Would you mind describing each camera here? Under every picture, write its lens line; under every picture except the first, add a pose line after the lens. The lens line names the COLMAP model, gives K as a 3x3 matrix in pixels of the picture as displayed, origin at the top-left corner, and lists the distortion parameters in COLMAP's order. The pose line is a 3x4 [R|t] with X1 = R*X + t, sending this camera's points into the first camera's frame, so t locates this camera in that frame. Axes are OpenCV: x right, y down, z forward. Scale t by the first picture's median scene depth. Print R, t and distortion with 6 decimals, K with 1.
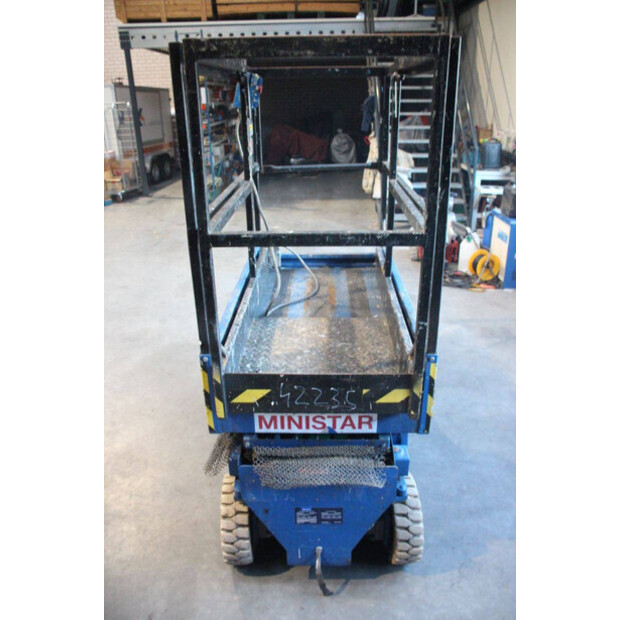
lens RADIAL K [[509.0, 0, 312.0], [0, 509.0, 311.4], [0, 0, 1]] dist [-0.169695, 0.144758]
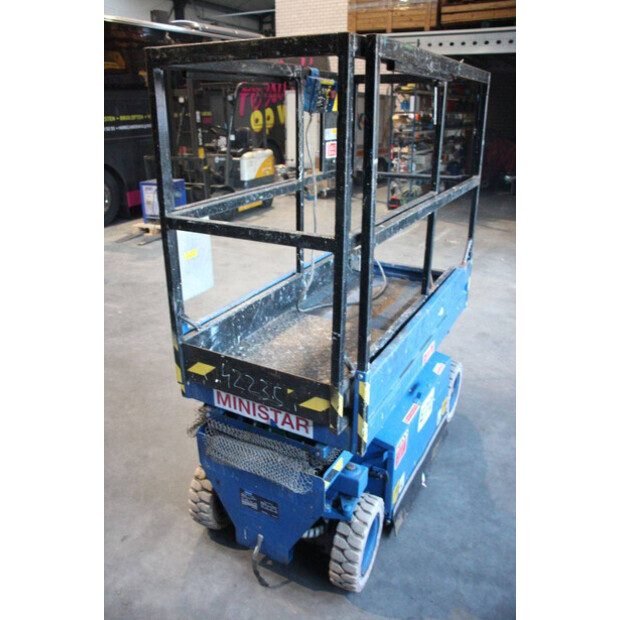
lens RADIAL K [[509.0, 0, 309.8], [0, 509.0, 312.0], [0, 0, 1]] dist [-0.169695, 0.144758]
pose [[0.886973, 0.189096, -0.421333, 0.451097], [-0.195905, 0.980236, 0.027523, -0.026356], [0.418210, 0.058129, 0.906488, 0.082345]]
